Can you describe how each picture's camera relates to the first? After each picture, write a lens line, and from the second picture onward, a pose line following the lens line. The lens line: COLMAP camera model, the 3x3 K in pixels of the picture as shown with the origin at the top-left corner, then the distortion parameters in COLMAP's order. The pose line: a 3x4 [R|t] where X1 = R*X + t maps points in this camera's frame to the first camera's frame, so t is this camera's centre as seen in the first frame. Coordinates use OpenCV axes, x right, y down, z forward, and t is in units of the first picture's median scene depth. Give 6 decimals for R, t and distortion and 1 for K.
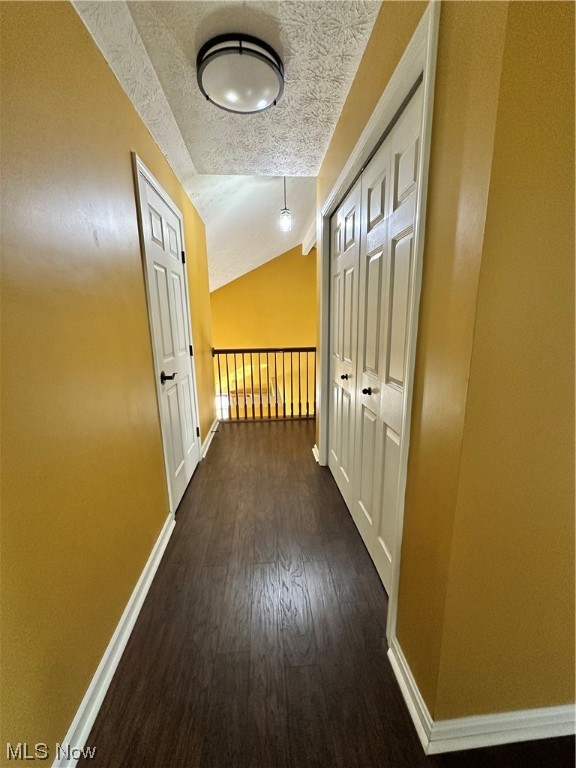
lens RADIAL K [[305.6, 0, 289.1], [0, 305.6, 385.0], [0, 0, 1]] dist [-0.003719, 0.000487]
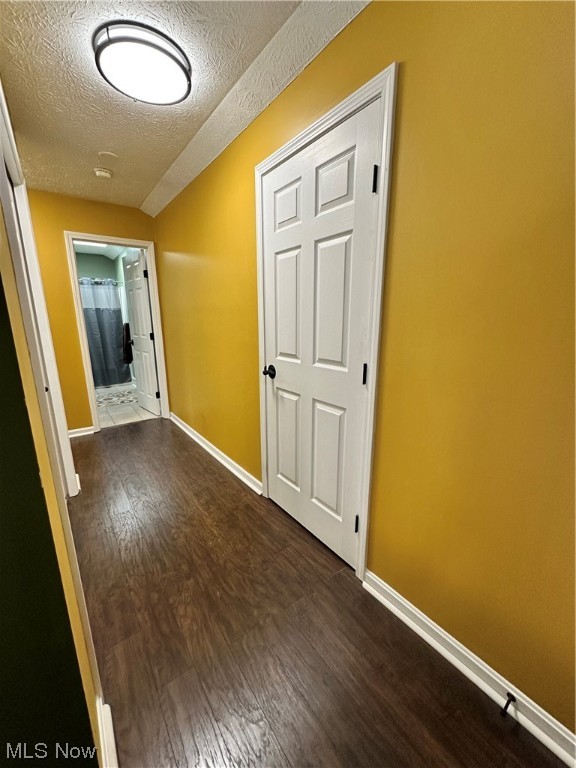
lens RADIAL K [[305.6, 0, 289.1], [0, 305.6, 385.0], [0, 0, 1]] dist [-0.003719, 0.000487]
pose [[-0.848223, 0.134304, -0.512328, 0.048452], [-0.089489, 0.917066, 0.388564, -0.299688], [0.522024, 0.375437, -0.765858, 1.424848]]
